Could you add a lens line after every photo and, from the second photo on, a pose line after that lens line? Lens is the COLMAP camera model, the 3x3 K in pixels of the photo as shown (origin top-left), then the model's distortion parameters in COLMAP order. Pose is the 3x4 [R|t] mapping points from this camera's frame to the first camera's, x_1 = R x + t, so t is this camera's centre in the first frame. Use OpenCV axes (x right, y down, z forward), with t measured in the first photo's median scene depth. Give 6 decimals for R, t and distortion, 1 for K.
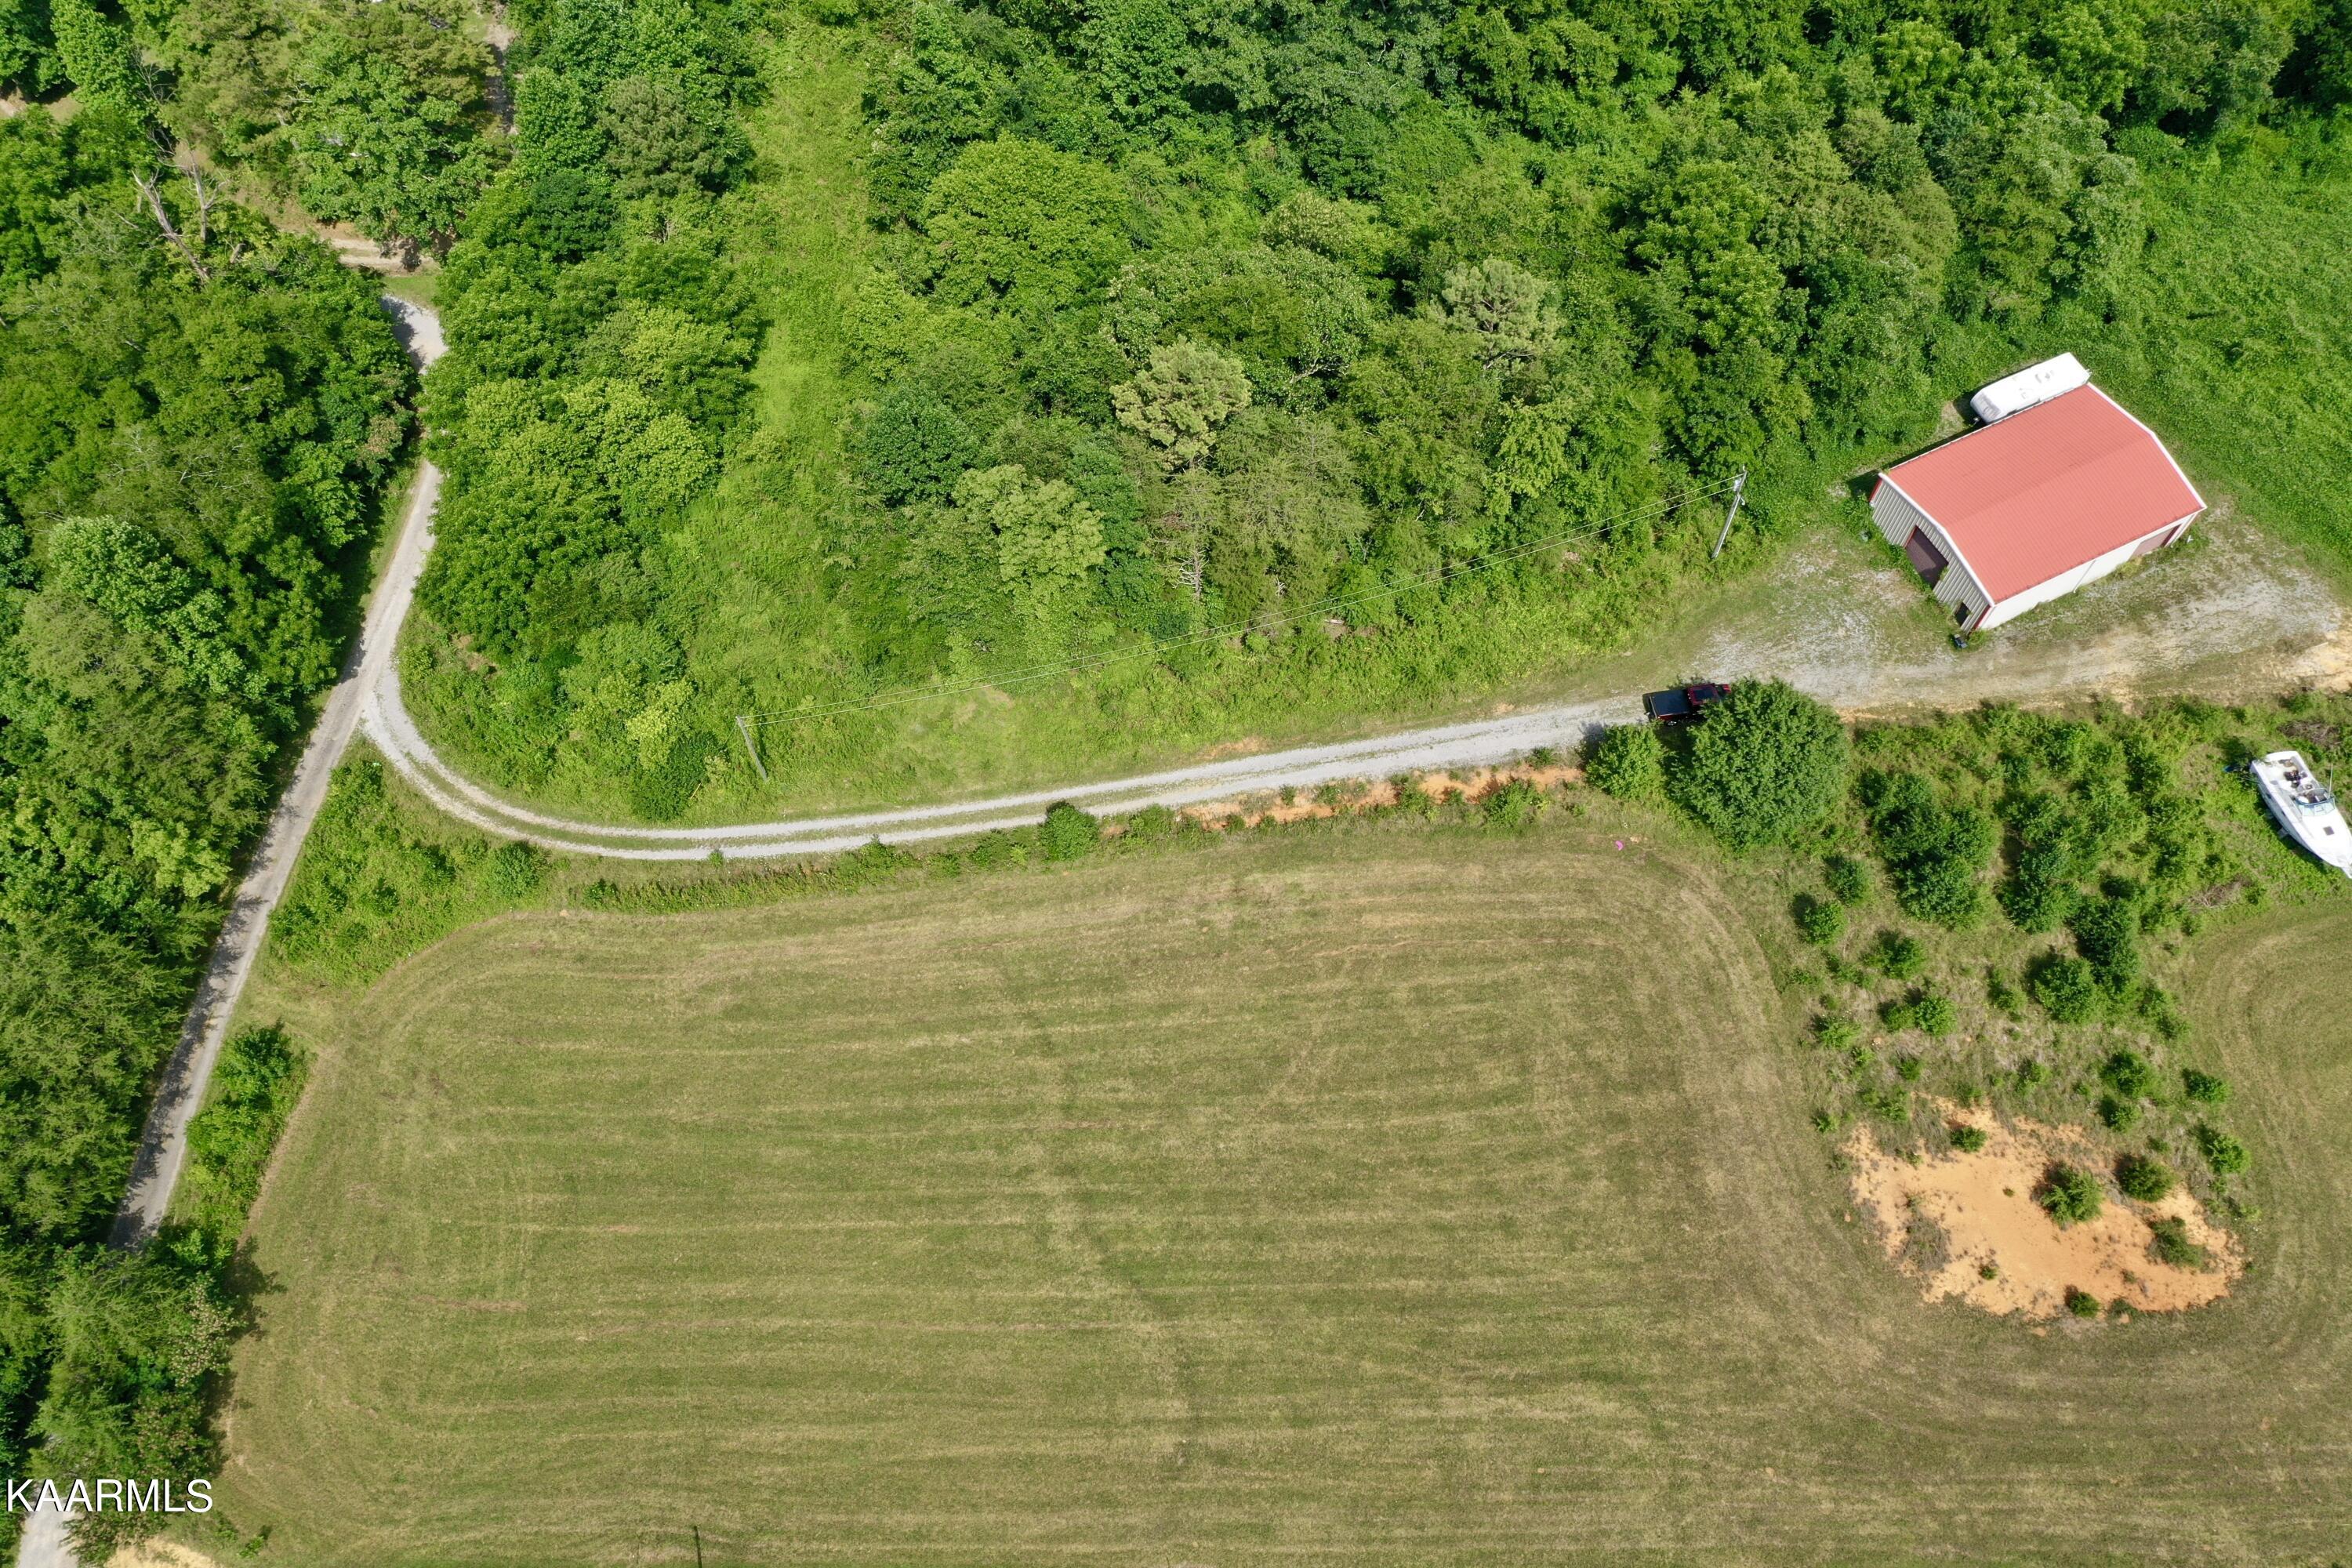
lens RADIAL K [[1857.8, 0, 1176.8], [0, 1857.8, 785.0], [0, 0, 1]] dist [0.000285, 0.005216]
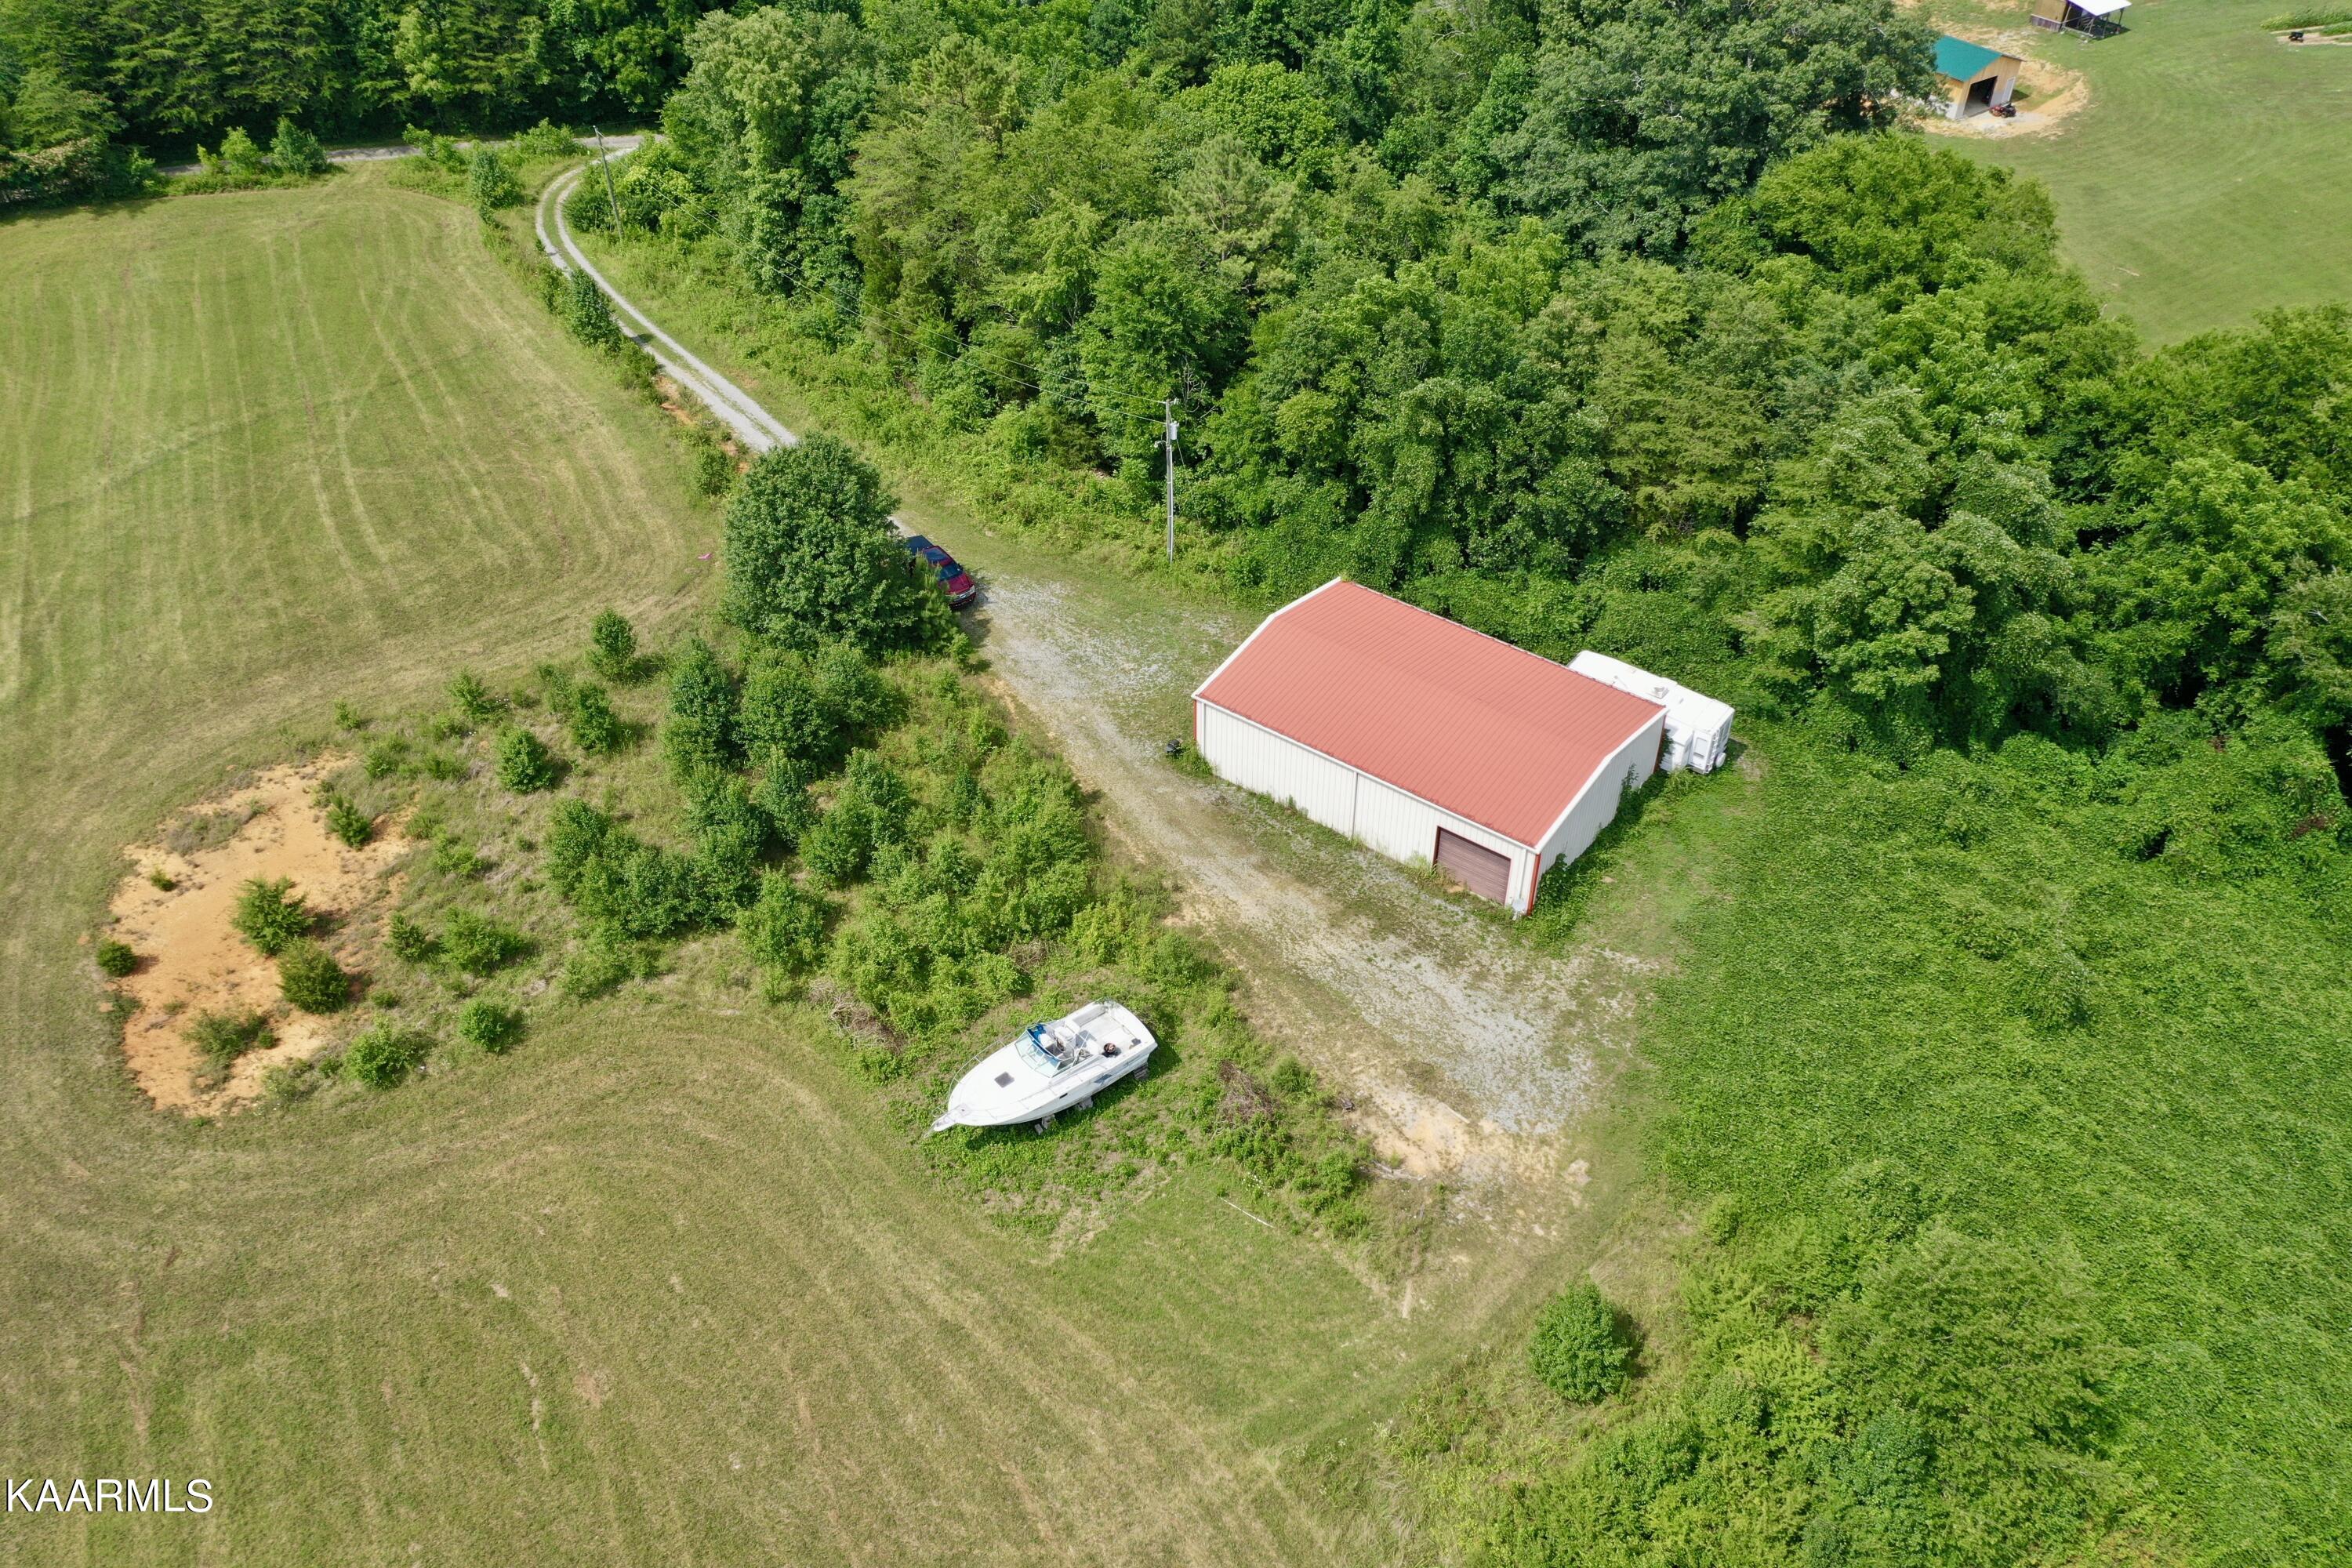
lens RADIAL K [[1857.8, 0, 1172.6], [0, 1857.8, 774.3], [0, 0, 1]] dist [0.000285, 0.005216]
pose [[0.445640, 0.575975, -0.685316, 0.923696], [-0.784620, 0.619883, 0.010767, -0.079241], [0.431017, 0.532915, 0.728166, 0.498904]]
